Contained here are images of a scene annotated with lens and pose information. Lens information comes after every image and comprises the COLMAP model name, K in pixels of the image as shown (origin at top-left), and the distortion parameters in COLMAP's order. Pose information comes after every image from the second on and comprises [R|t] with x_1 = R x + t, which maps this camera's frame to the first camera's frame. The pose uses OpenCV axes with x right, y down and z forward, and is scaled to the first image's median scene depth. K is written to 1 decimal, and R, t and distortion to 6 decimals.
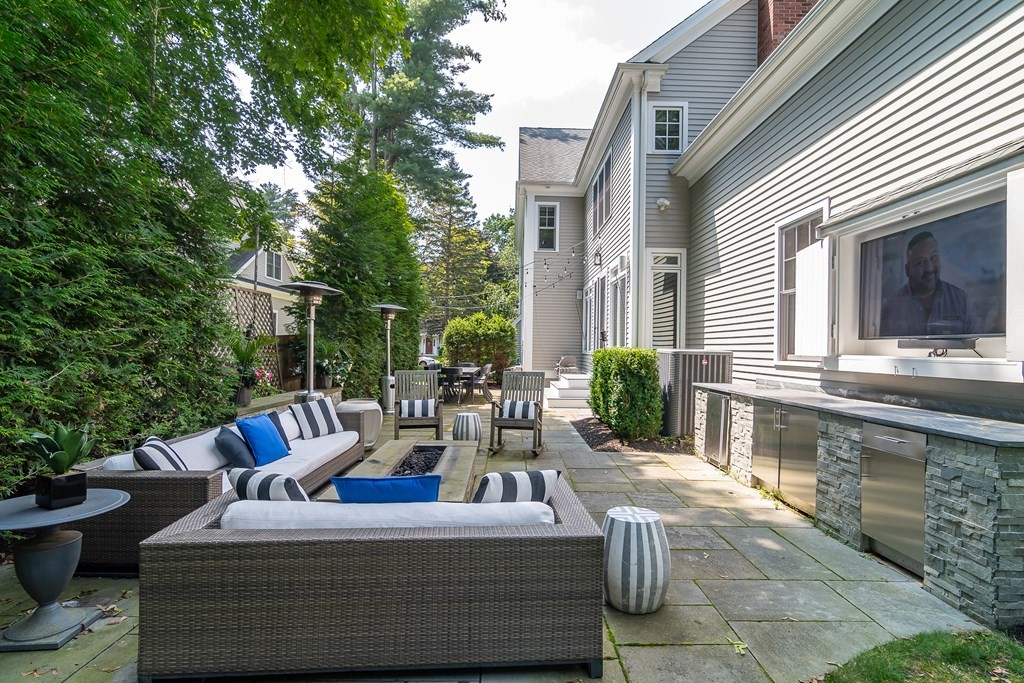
lens RADIAL K [[492.4, 0, 512.0], [0, 492.4, 341.5], [0, 0, 1]] dist [-0.003988, -0.000905]
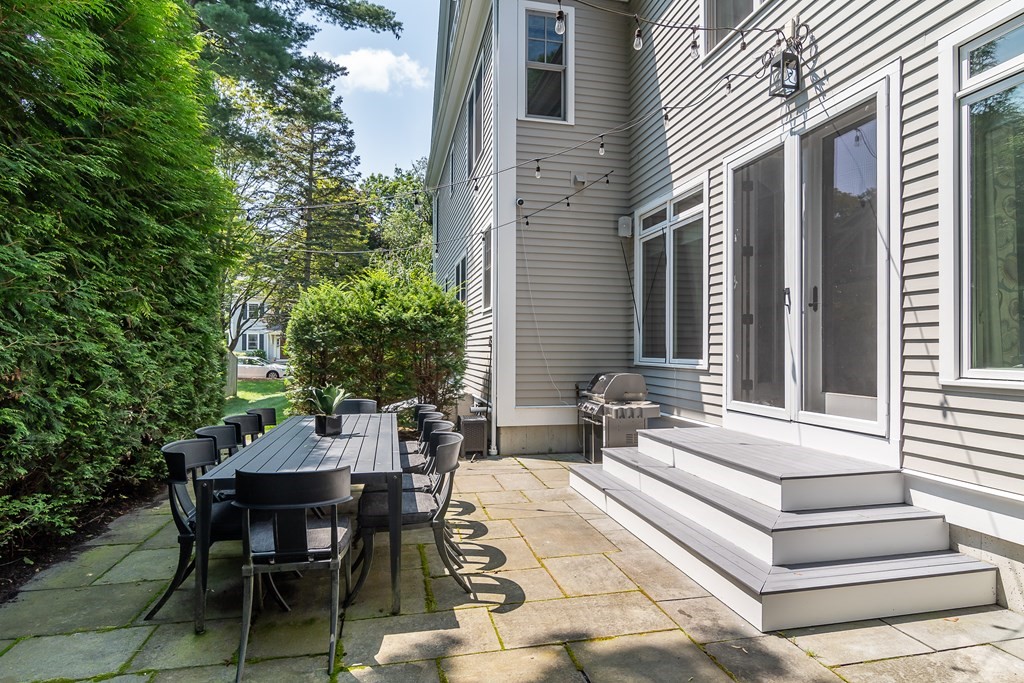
lens RADIAL K [[551.9, 0, 512.0], [0, 551.9, 341.5], [0, 0, 1]] dist [-0.001019, 0.000057]
pose [[0.976961, -0.009930, 0.213188, -0.056309], [0.009637, 0.999951, 0.002412, 0.002291], [-0.213201, -0.000302, 0.977008, 0.515560]]
